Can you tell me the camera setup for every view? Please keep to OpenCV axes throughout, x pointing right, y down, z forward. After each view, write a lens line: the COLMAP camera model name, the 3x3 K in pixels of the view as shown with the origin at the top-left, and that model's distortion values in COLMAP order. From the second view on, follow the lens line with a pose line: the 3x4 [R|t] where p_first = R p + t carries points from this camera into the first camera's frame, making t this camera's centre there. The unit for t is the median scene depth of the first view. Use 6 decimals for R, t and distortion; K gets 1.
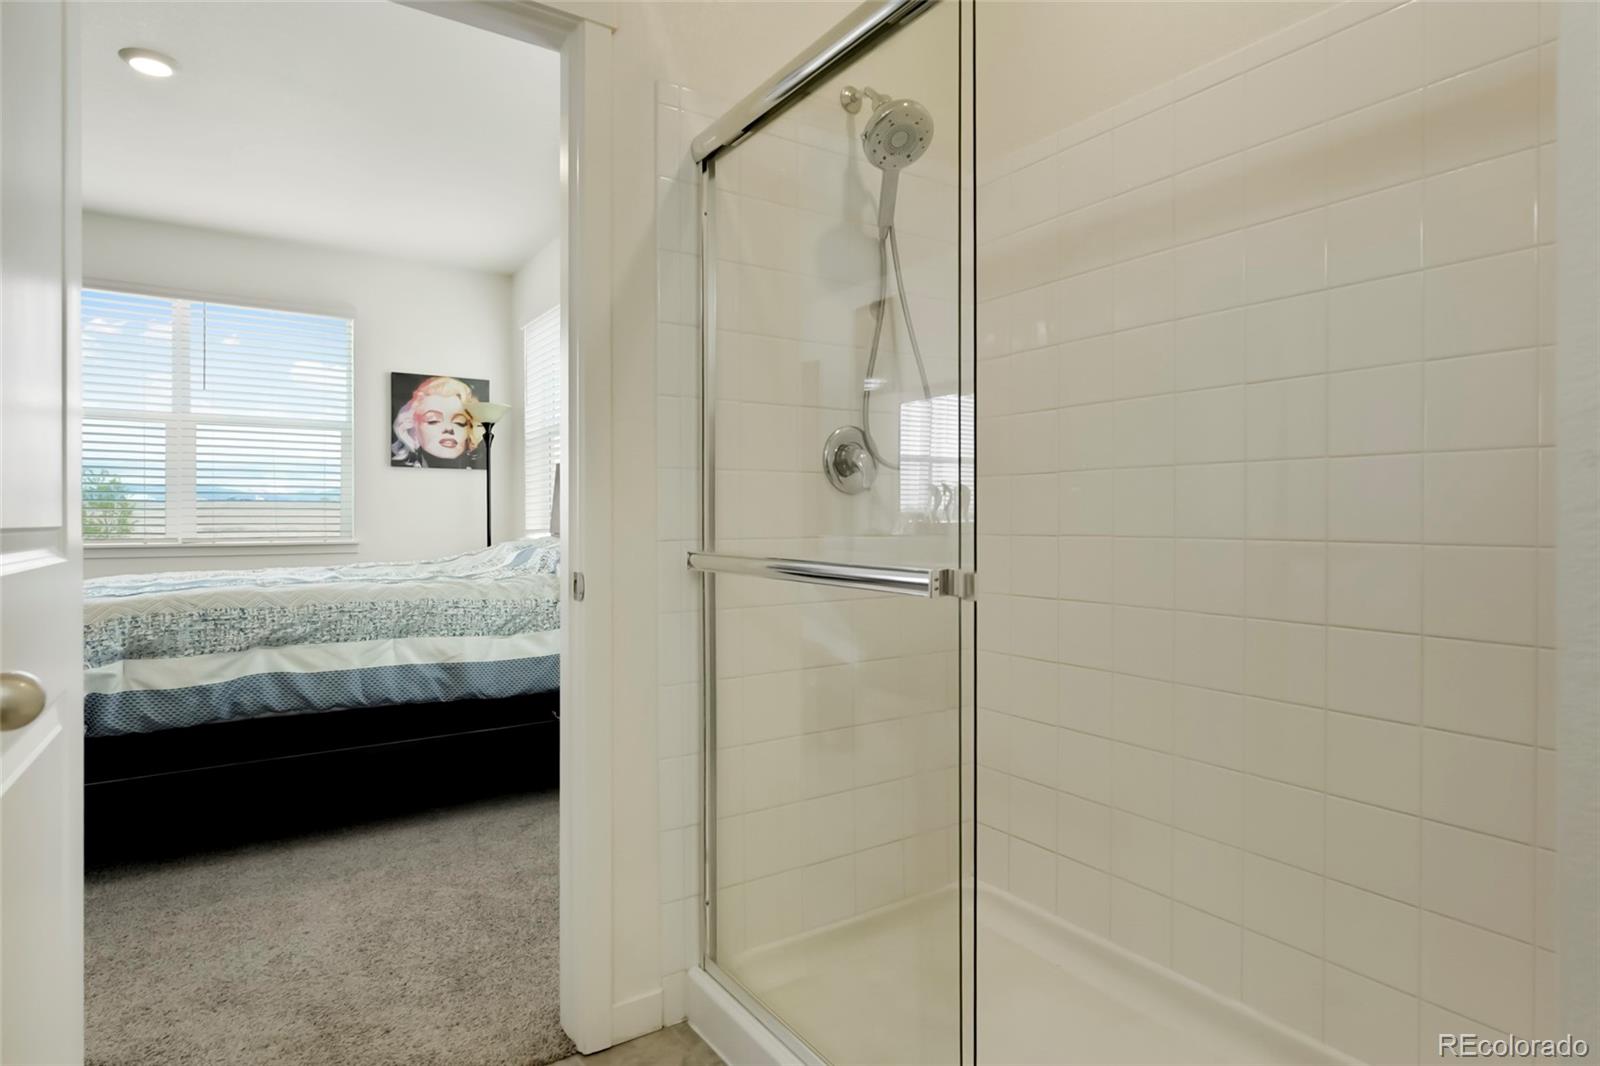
lens RADIAL K [[880.8, 0, 800.0], [0, 880.8, 533.0], [0, 0, 1]] dist [-0.000909, -0.000292]
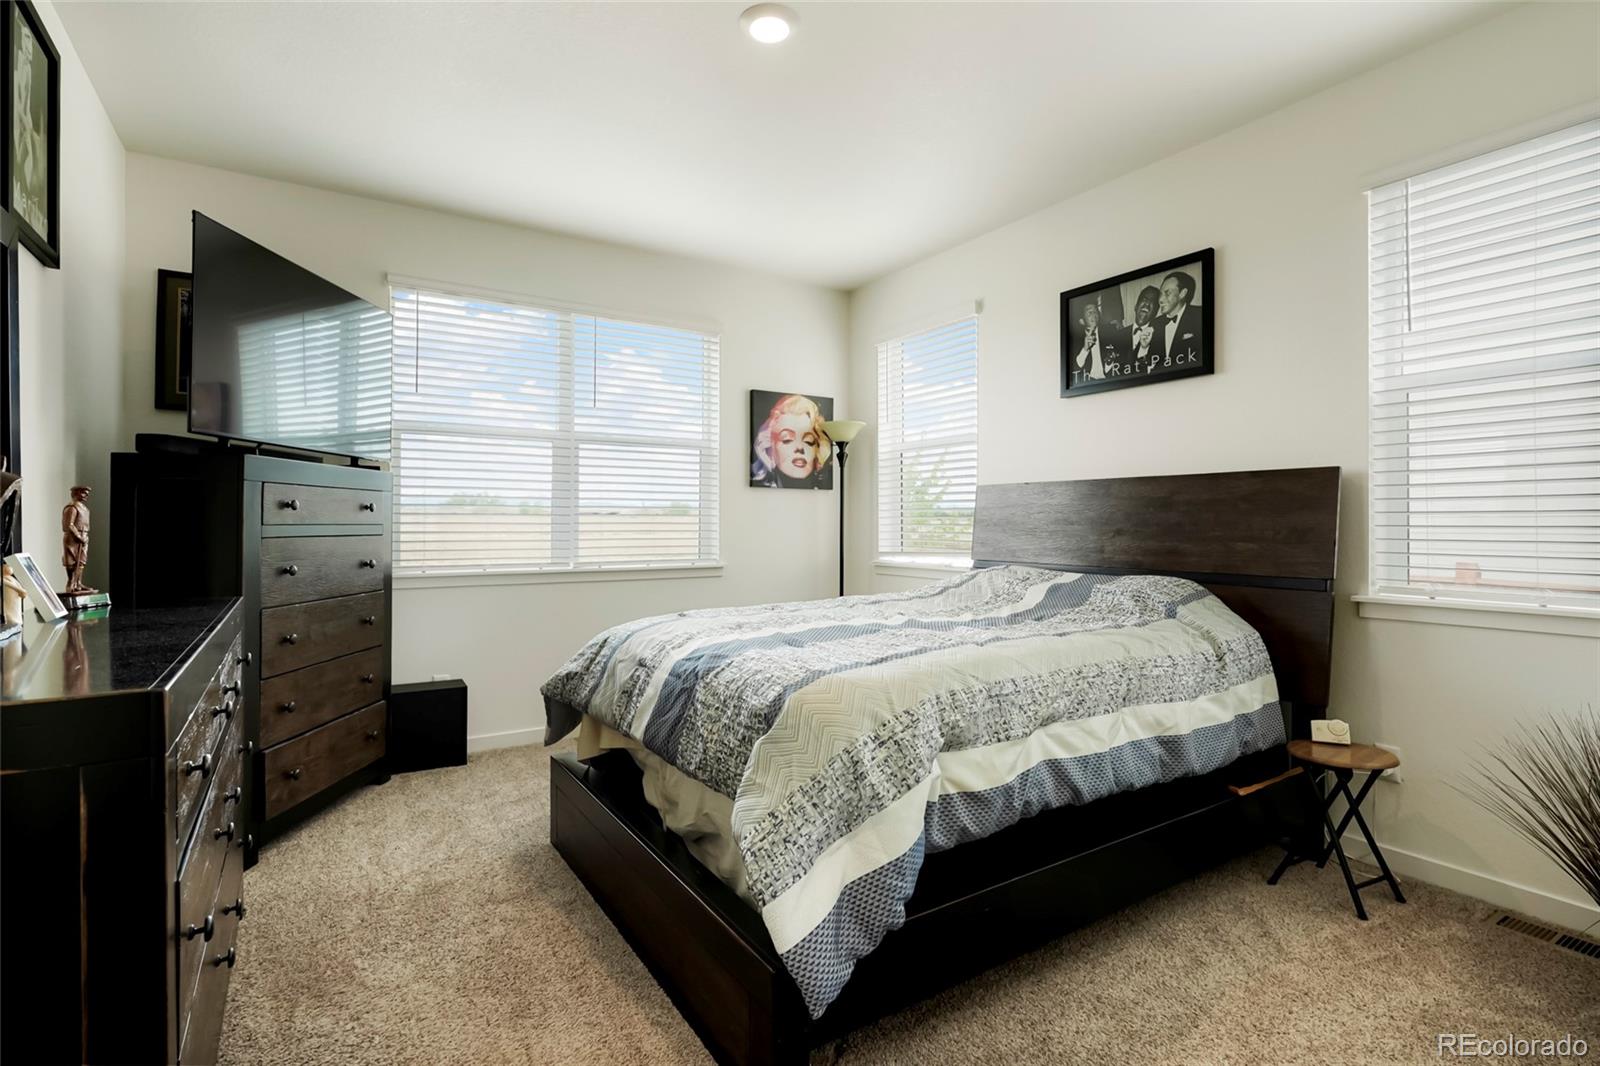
lens RADIAL K [[785.7, 0, 810.8], [0, 785.7, 530.1], [0, 0, 1]] dist [-0.002243, -0.000002]
pose [[0.999876, 0.003489, -0.015383, -0.381518], [-0.003634, 0.999949, -0.009413, -0.019766], [0.015349, 0.009468, 0.999837, 0.135232]]
